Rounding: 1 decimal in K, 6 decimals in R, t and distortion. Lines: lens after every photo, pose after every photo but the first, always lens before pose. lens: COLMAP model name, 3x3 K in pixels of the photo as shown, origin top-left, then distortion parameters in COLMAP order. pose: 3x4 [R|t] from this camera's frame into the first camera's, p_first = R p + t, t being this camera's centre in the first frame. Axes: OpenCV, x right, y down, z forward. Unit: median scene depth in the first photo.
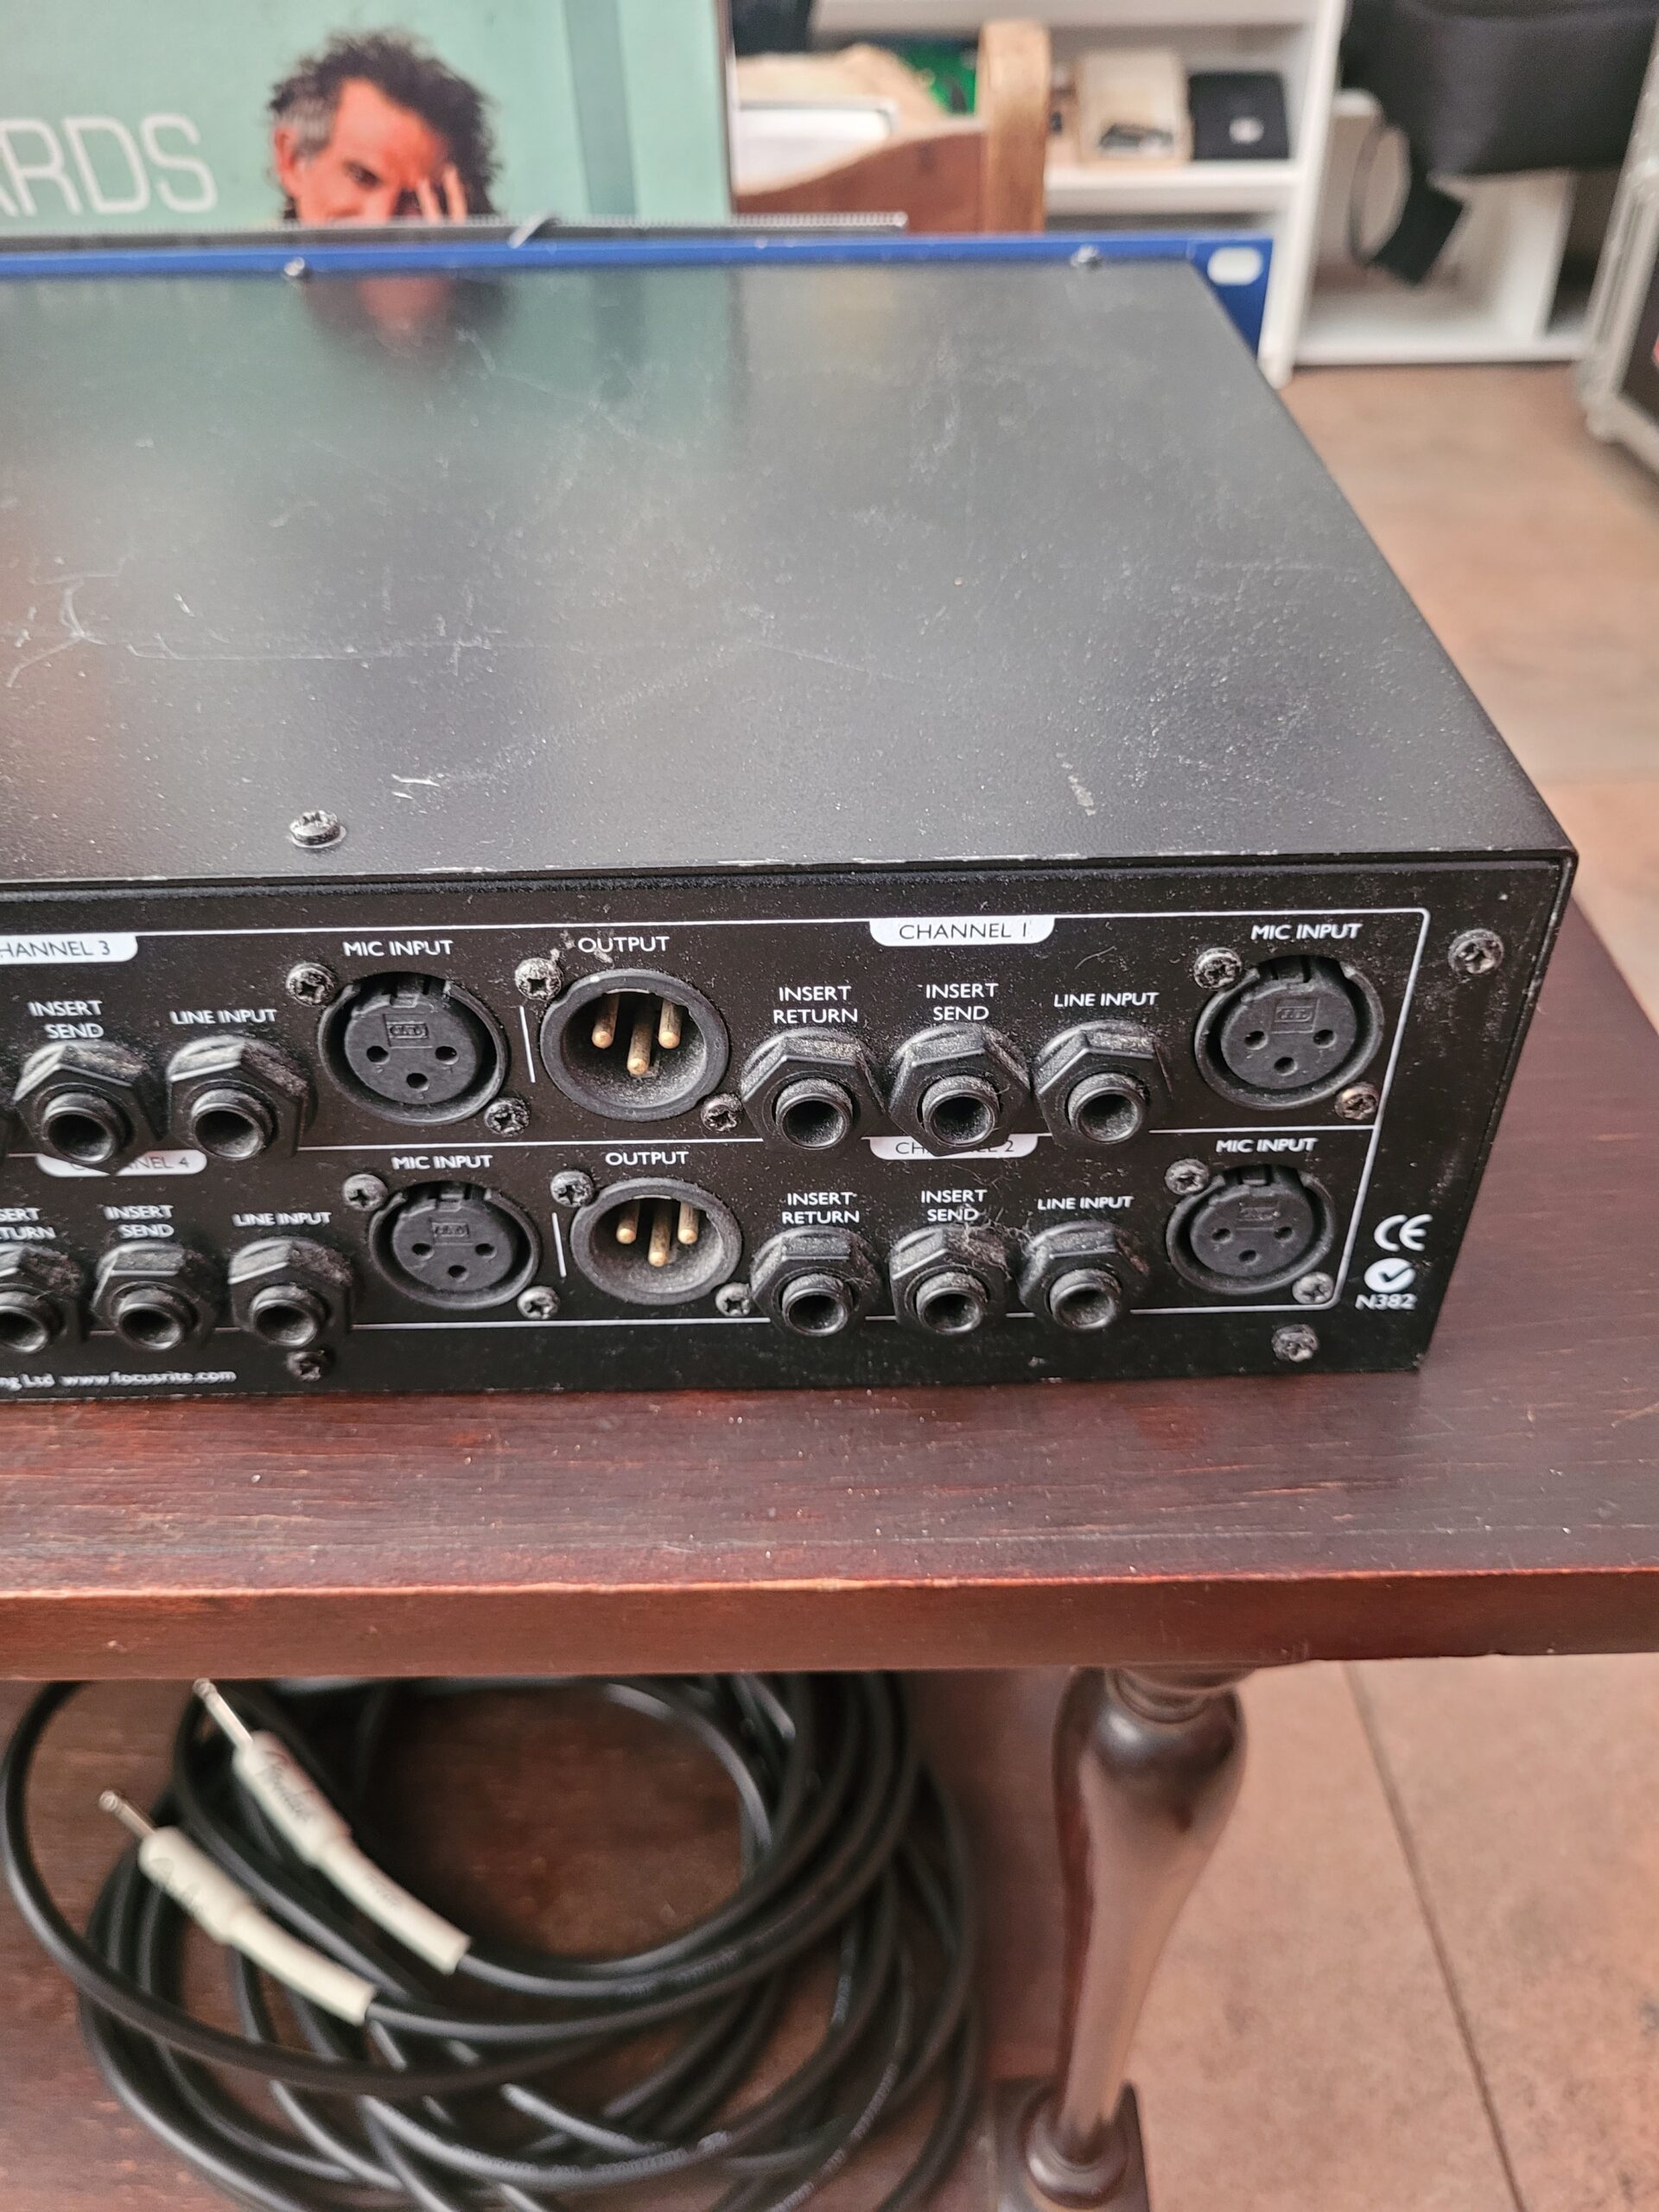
lens RADIAL K [[1739.3, 0, 870.0], [0, 1739.3, 1110.8], [0, 0, 1]] dist [0.004268, -0.025477]
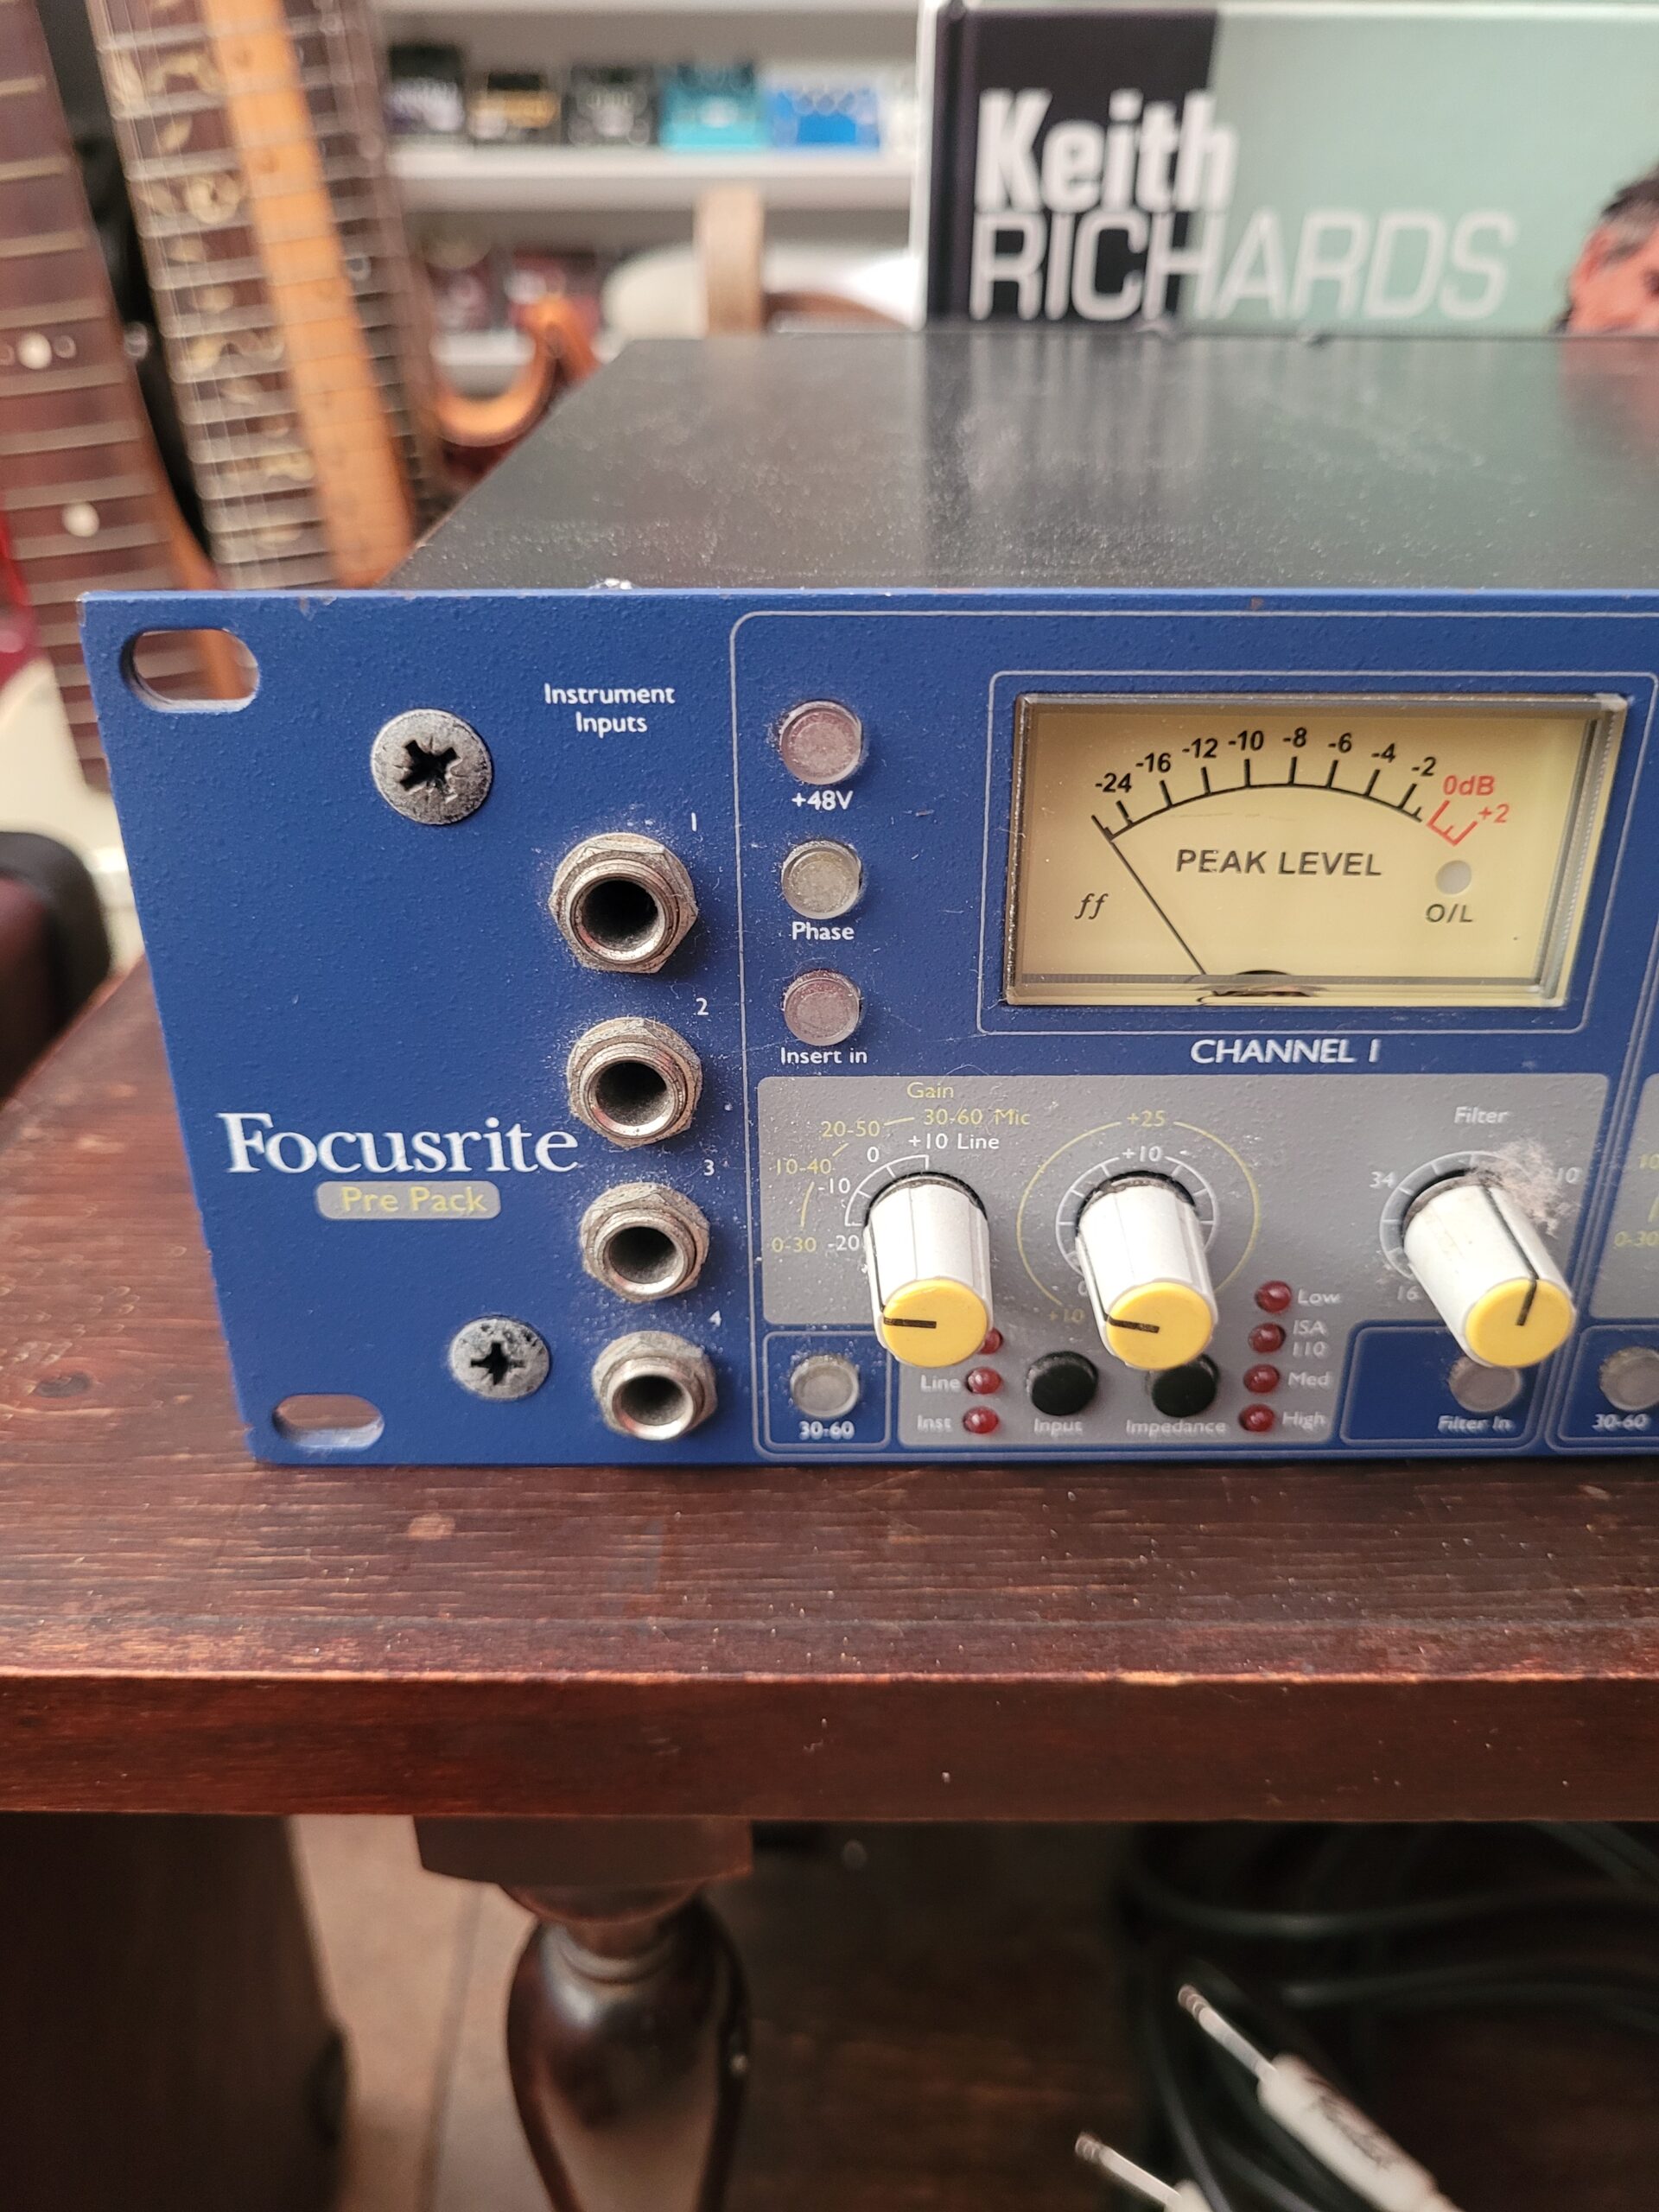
lens RADIAL K [[1739.3, 0, 824.6], [0, 1739.3, 1098.9], [0, 0, 1]] dist [0.004268, -0.025477]
pose [[0.999896, 0.013967, -0.003724, -1.296329], [-0.014428, 0.979960, -0.198671, 0.186468], [0.000874, 0.198704, 0.980059, 0.241353]]
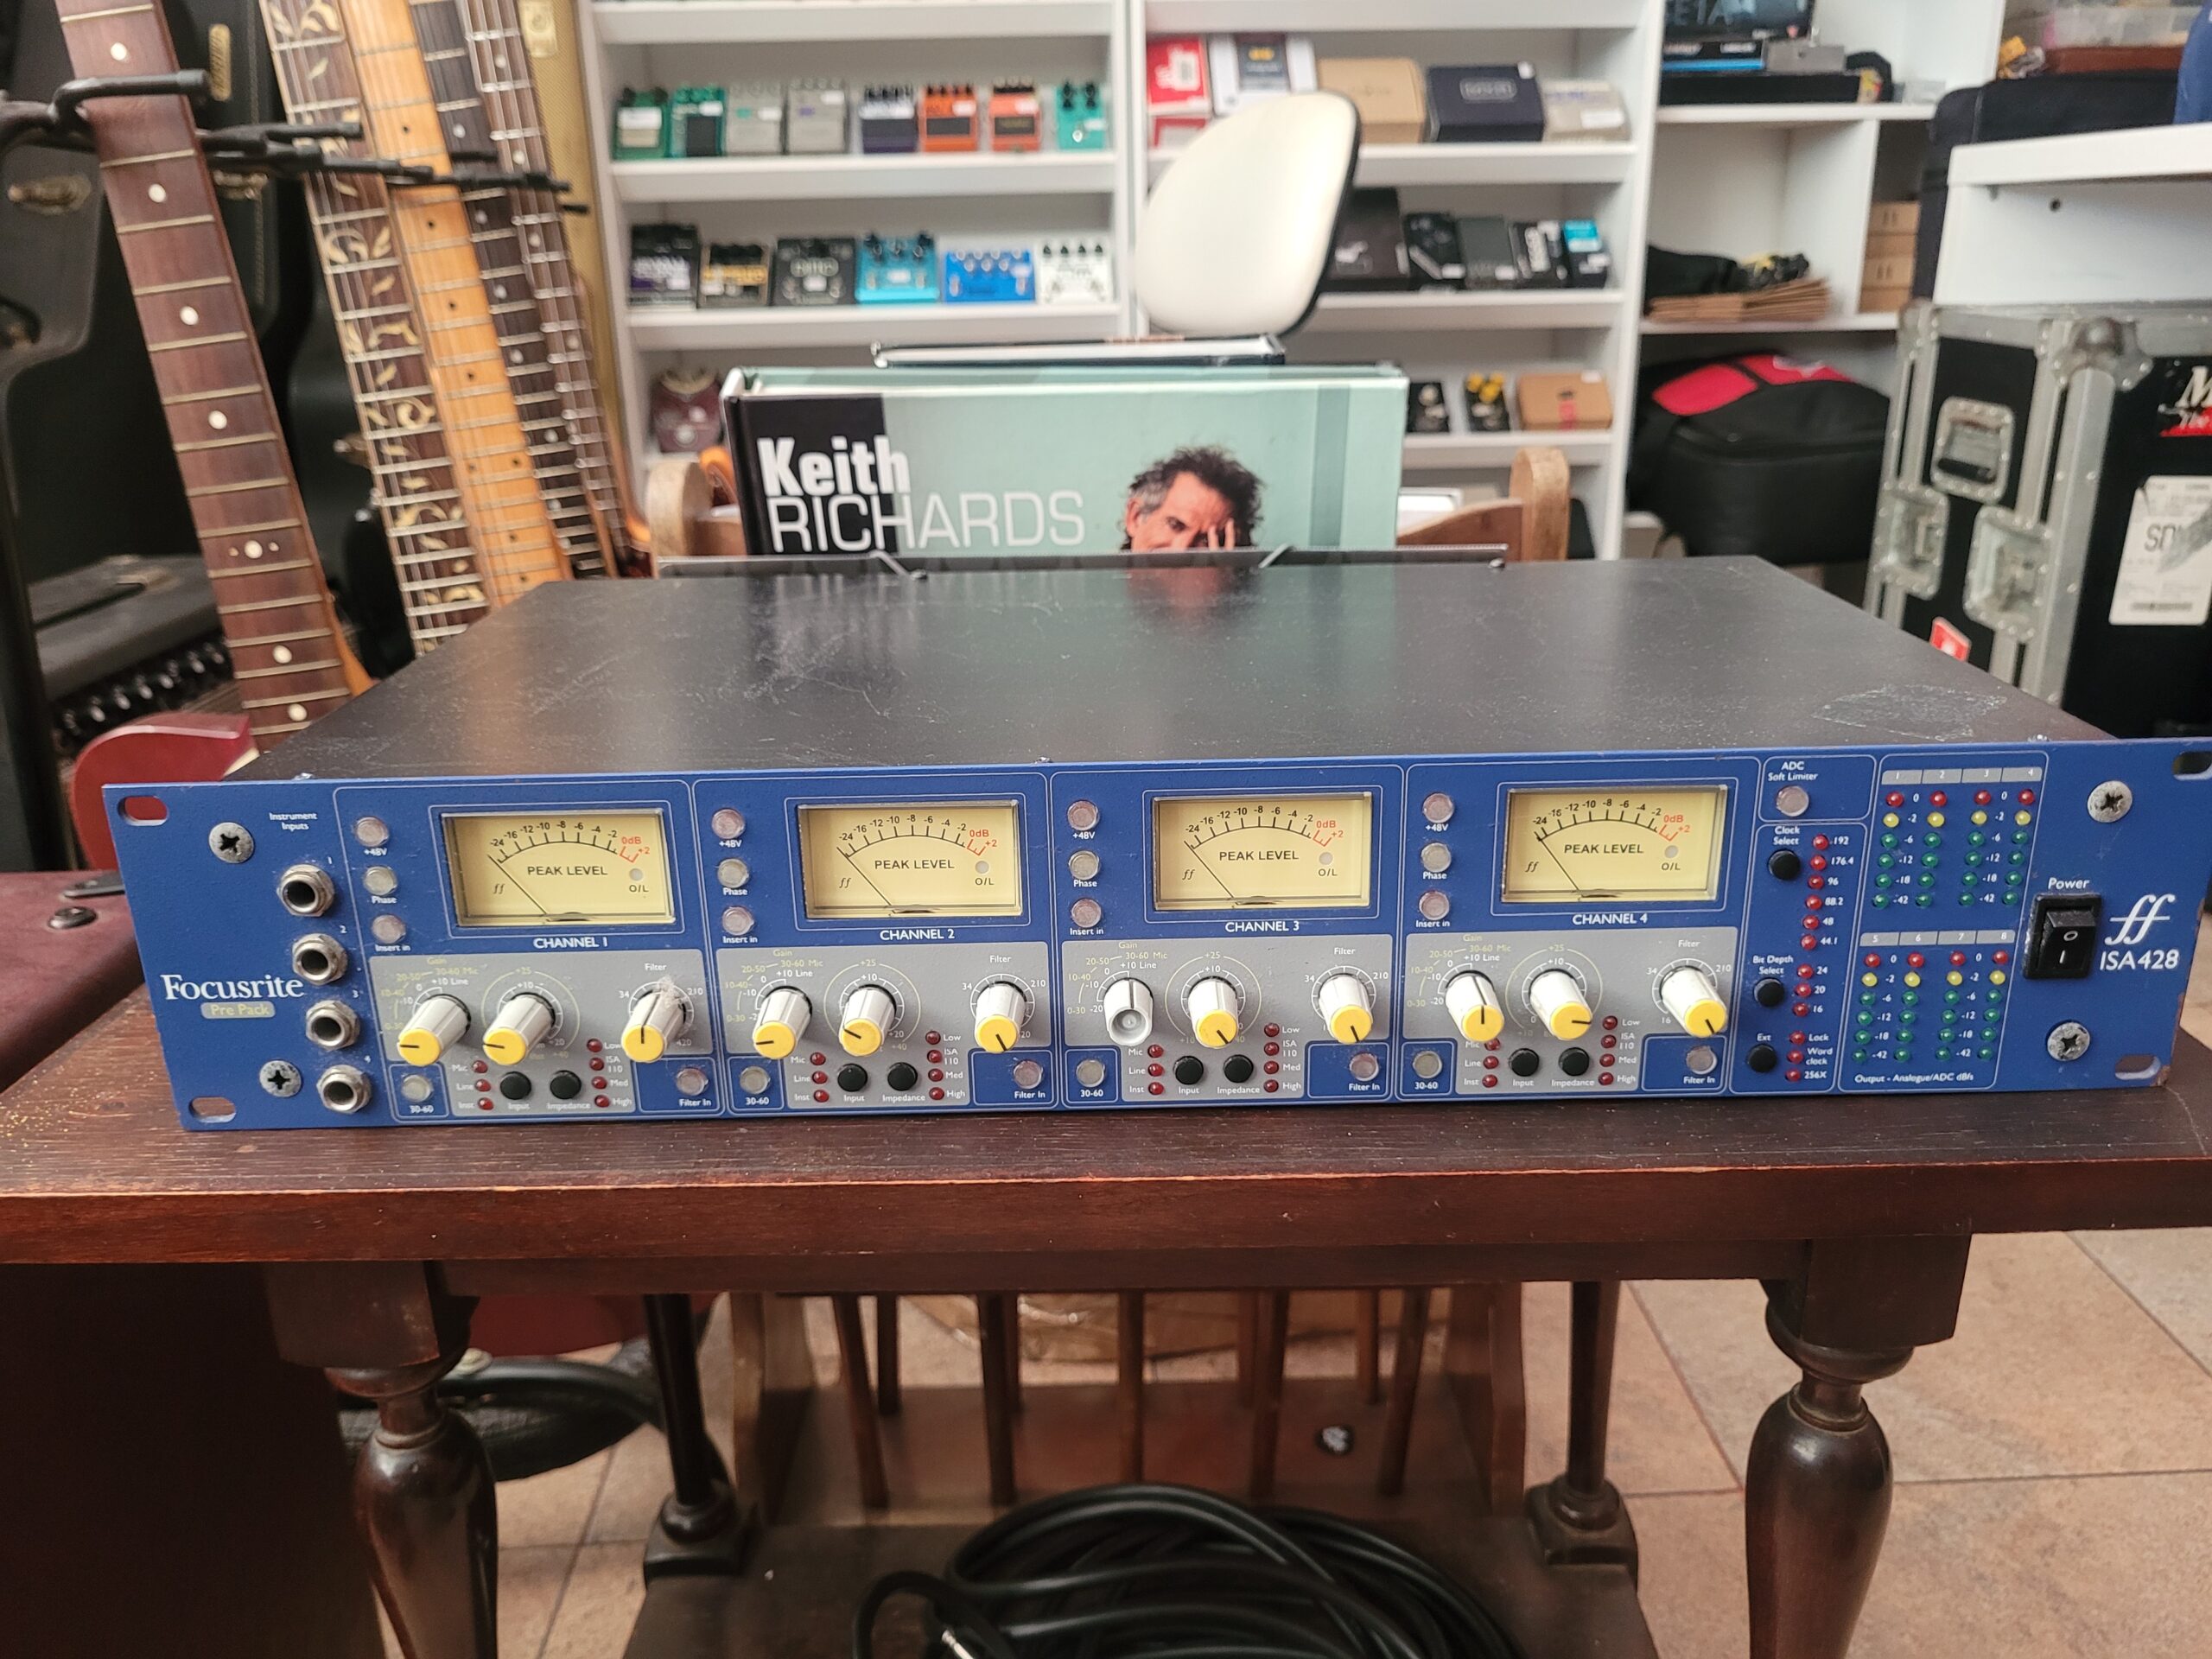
lens RADIAL K [[1739.3, 0, 1131.5], [0, 1739.3, 820.3], [0, 0, 1]] dist [0.004268, -0.025477]
pose [[0.999850, -0.006960, -0.015858, -0.537591], [0.000815, 0.933597, -0.358323, 0.539755], [0.017299, 0.358257, 0.933463, -0.755850]]
